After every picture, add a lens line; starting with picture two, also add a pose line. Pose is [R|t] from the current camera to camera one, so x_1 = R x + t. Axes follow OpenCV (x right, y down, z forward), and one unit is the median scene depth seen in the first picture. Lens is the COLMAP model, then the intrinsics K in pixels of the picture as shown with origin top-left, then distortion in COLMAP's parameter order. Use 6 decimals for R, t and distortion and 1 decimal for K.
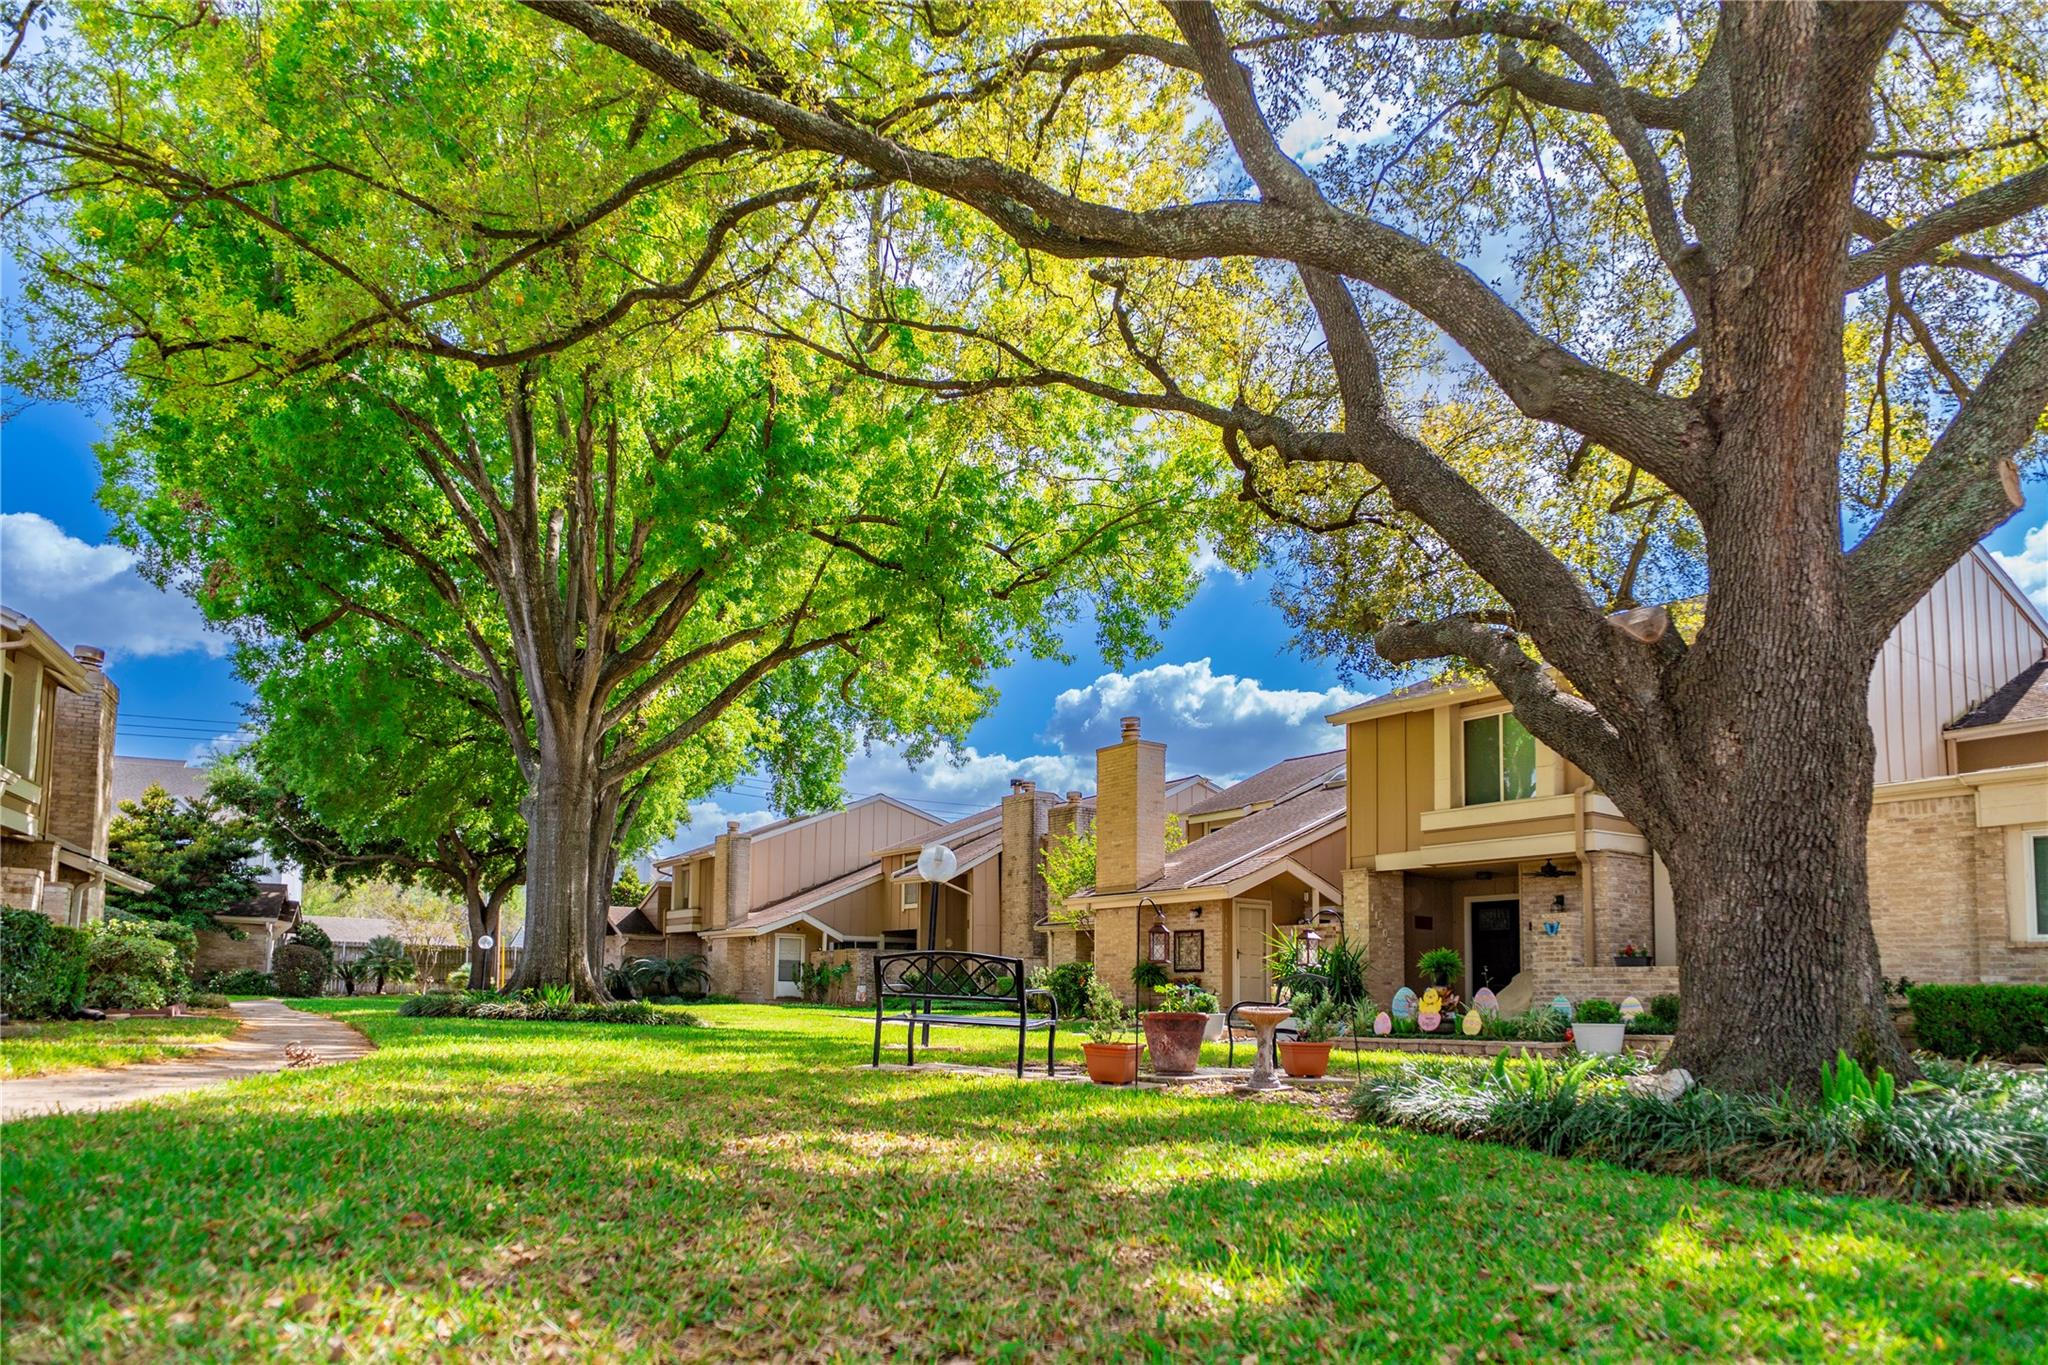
lens RADIAL K [[1163.4, 0, 941.0], [0, 1163.4, 662.1], [0, 0, 1]] dist [-0.003419, 0.002947]
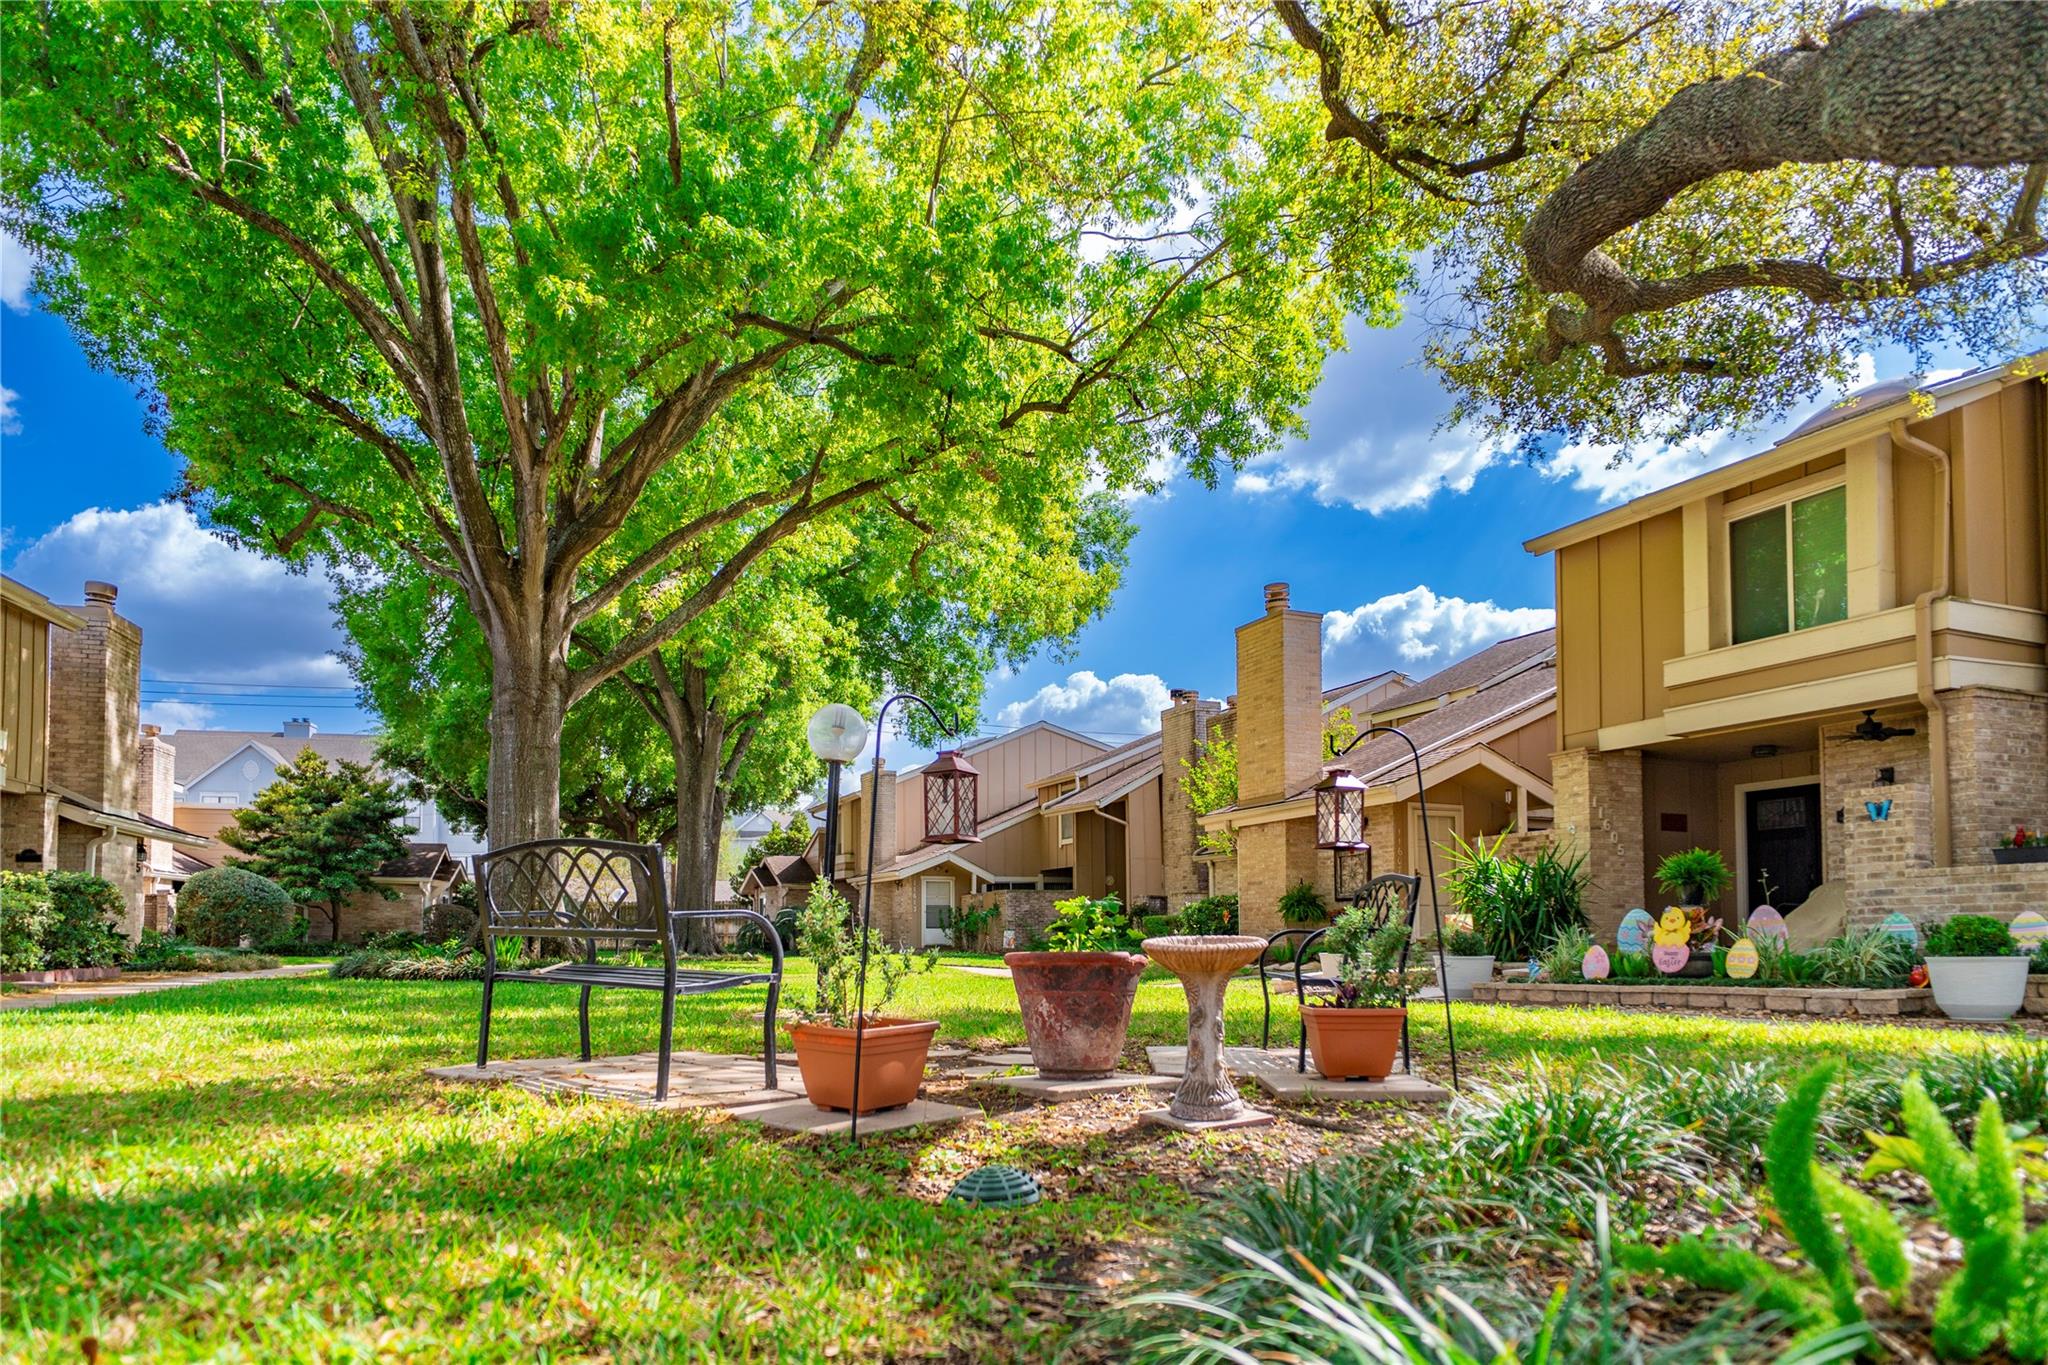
lens RADIAL K [[1206.6, 0, 993.1], [0, 1206.6, 707.3], [0, 0, 1]] dist [-0.000530, 0.002097]
pose [[0.989512, -0.048825, -0.135946, 0.107411], [0.060346, 0.994807, 0.081959, 0.068971], [0.131239, -0.089303, 0.987320, 0.223759]]
